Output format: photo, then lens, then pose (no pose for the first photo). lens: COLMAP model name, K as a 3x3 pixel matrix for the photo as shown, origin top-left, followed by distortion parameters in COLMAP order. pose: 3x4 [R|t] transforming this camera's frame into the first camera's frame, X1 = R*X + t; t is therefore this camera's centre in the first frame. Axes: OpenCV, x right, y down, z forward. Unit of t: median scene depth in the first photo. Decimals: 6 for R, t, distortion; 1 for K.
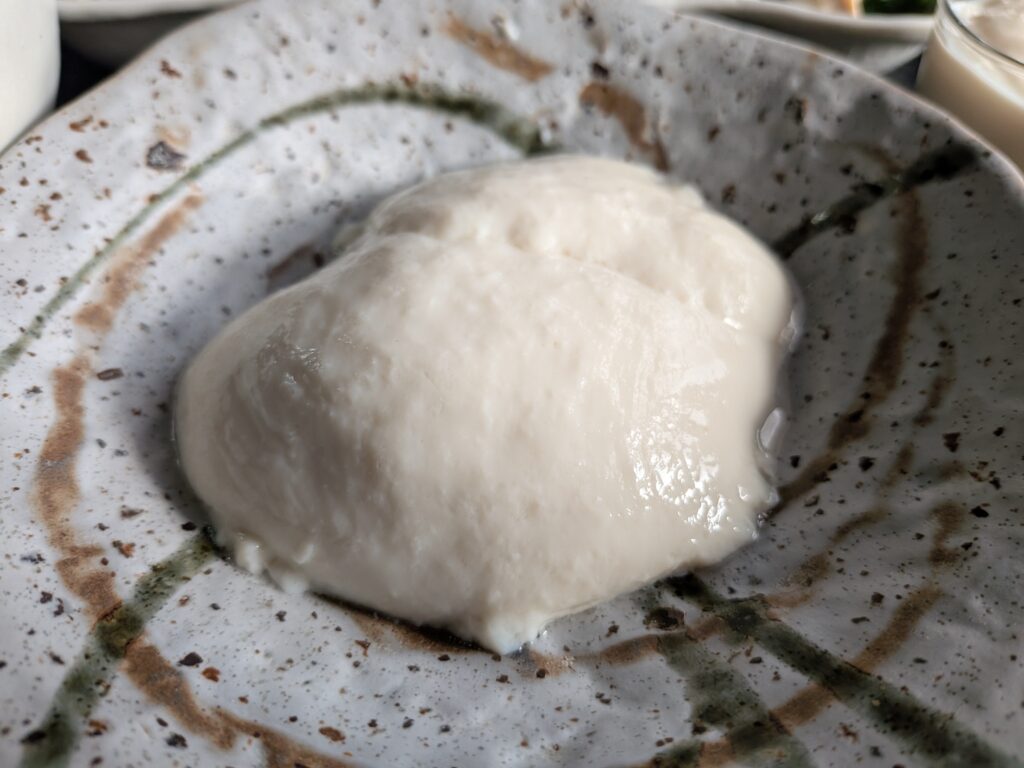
lens RADIAL K [[829.6, 0, 512.0], [0, 829.6, 384.0], [0, 0, 1]] dist [0.005235, -0.154979]
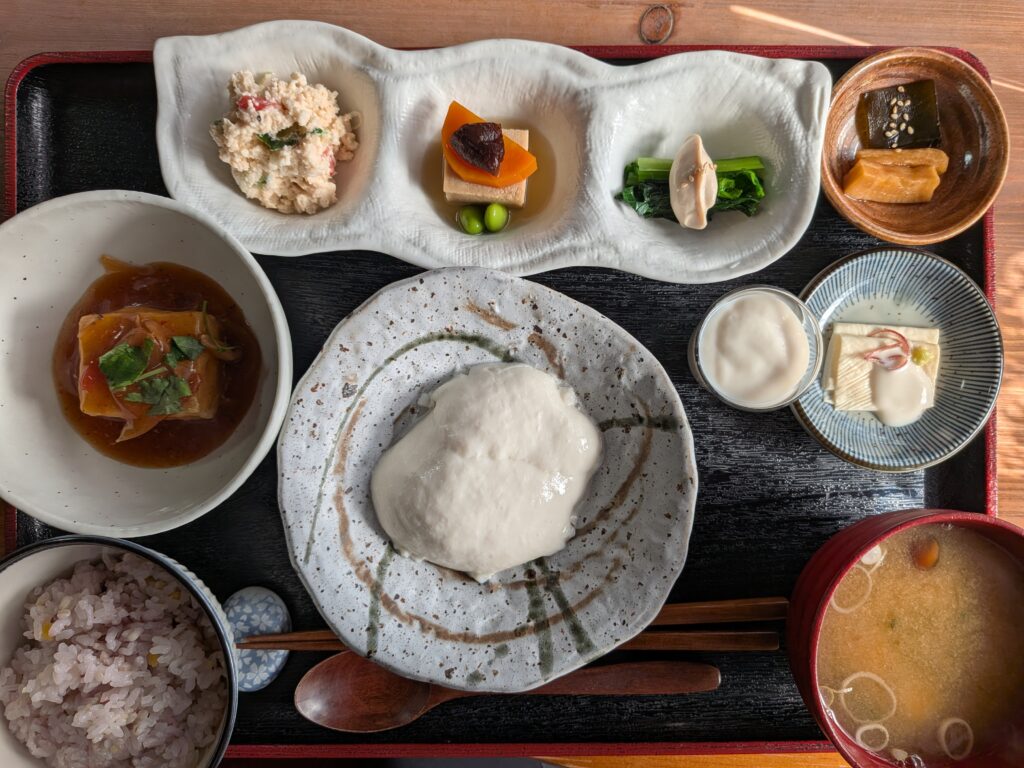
lens RADIAL K [[829.6, 0, 512.0], [0, 829.6, 384.0], [0, 0, 1]] dist [0.005235, -0.154979]
pose [[0.998492, 0.054315, -0.007930, 0.084359], [-0.037803, 0.785183, 0.618109, -2.093268], [0.039799, -0.616877, 0.786053, -1.020180]]
